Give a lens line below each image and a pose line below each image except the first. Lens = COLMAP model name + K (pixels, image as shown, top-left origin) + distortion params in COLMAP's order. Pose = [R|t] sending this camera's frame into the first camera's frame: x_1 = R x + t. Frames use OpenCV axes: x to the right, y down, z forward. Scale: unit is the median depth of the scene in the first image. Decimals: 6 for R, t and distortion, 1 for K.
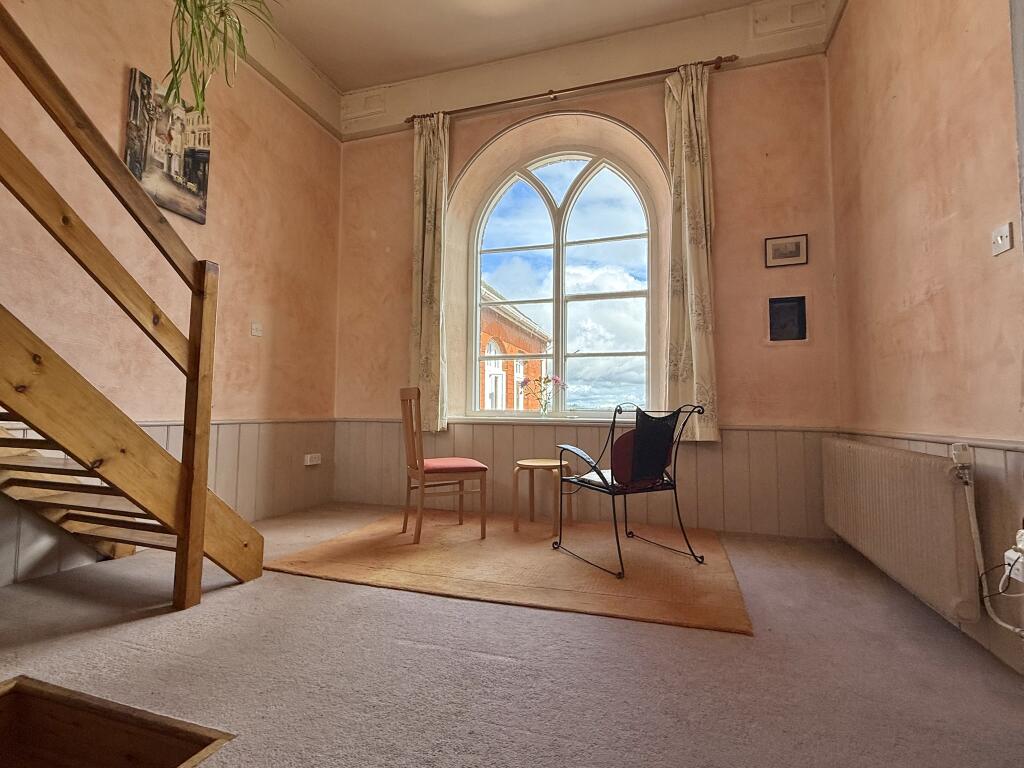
lens RADIAL K [[479.5, 0, 510.9], [0, 479.5, 383.0], [0, 0, 1]] dist [0.003482, -0.000957]
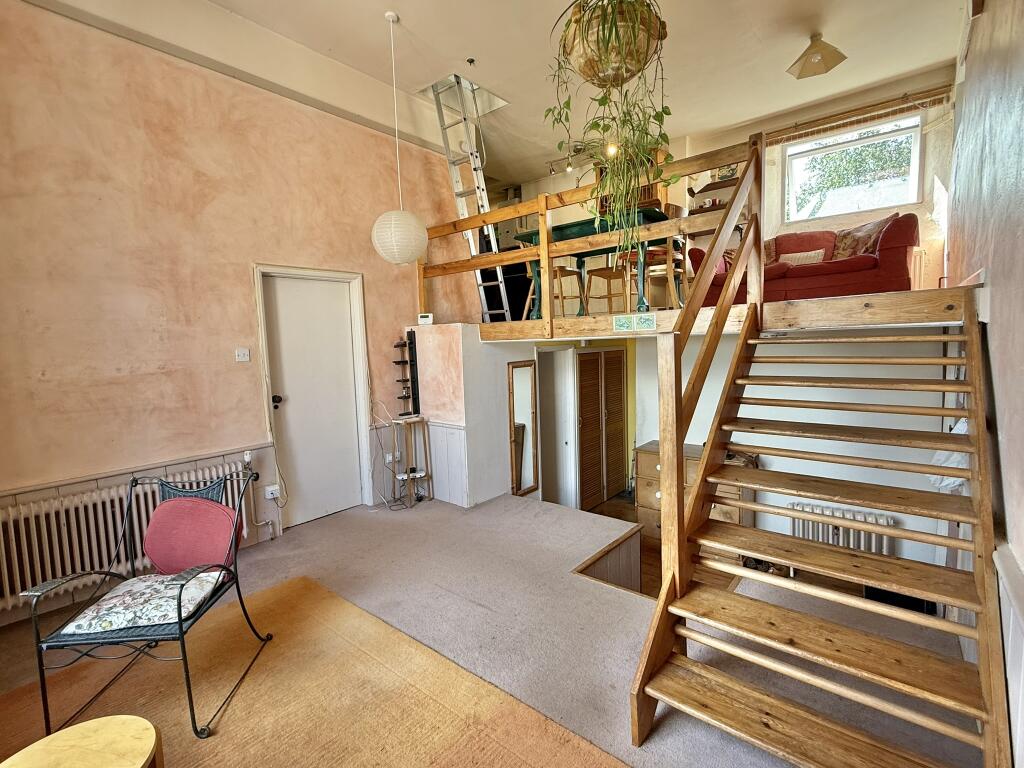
lens RADIAL K [[479.5, 0, 508.2], [0, 479.5, 382.5], [0, 0, 1]] dist [0.003482, -0.000957]
pose [[-0.927160, -0.007732, 0.374586, -0.420191], [0.004817, 0.999458, 0.032554, -0.113394], [-0.374635, 0.031987, -0.926621, 1.183626]]
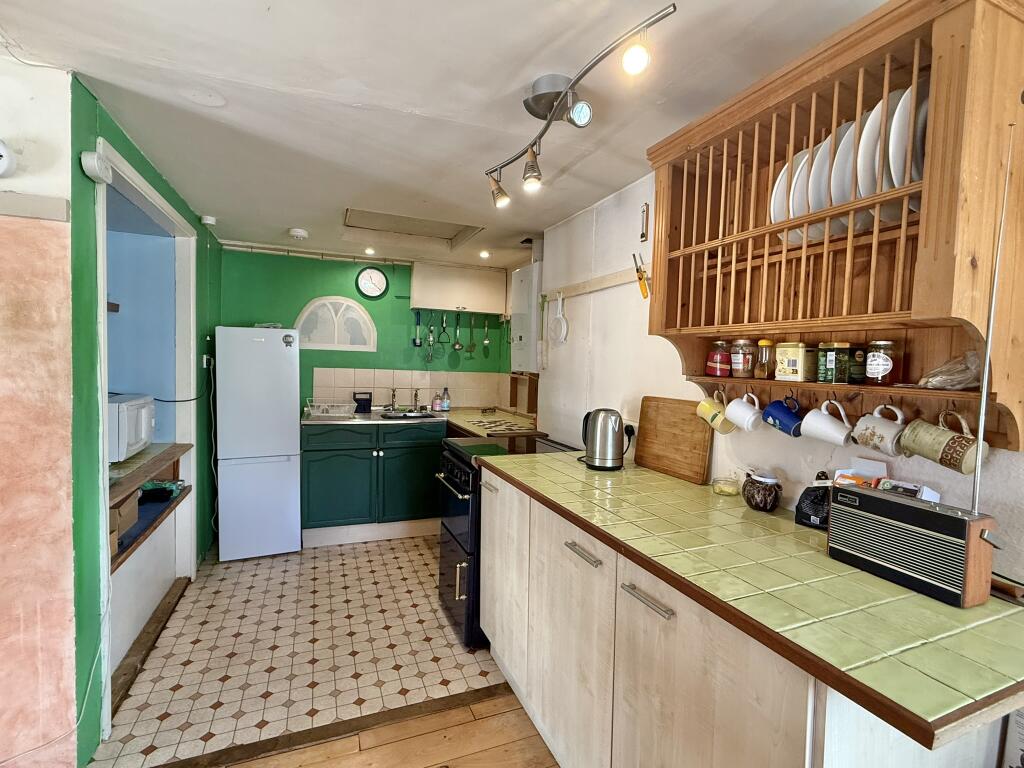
lens RADIAL K [[479.5, 0, 511.3], [0, 479.5, 383.7], [0, 0, 1]] dist [0.003482, -0.000957]
pose [[-0.640280, -0.059398, 0.765842, -0.321162], [-0.080247, 0.996723, 0.010214, -0.641354], [-0.763939, -0.054917, -0.642948, -0.231714]]
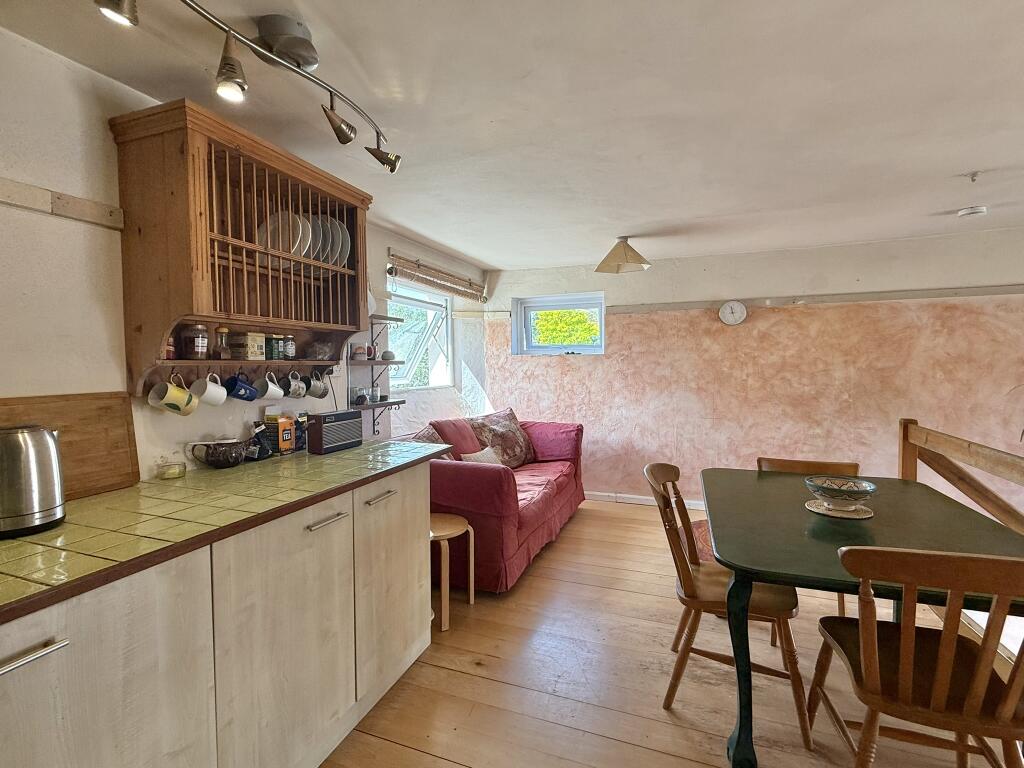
lens RADIAL K [[479.5, 0, 511.6], [0, 479.5, 382.6], [0, 0, 1]] dist [0.003482, -0.000957]
pose [[-0.053671, 0.037072, -0.997870, 0.346000], [0.069957, 0.996995, 0.033277, -0.630648], [0.996105, -0.068022, -0.056103, -0.338111]]
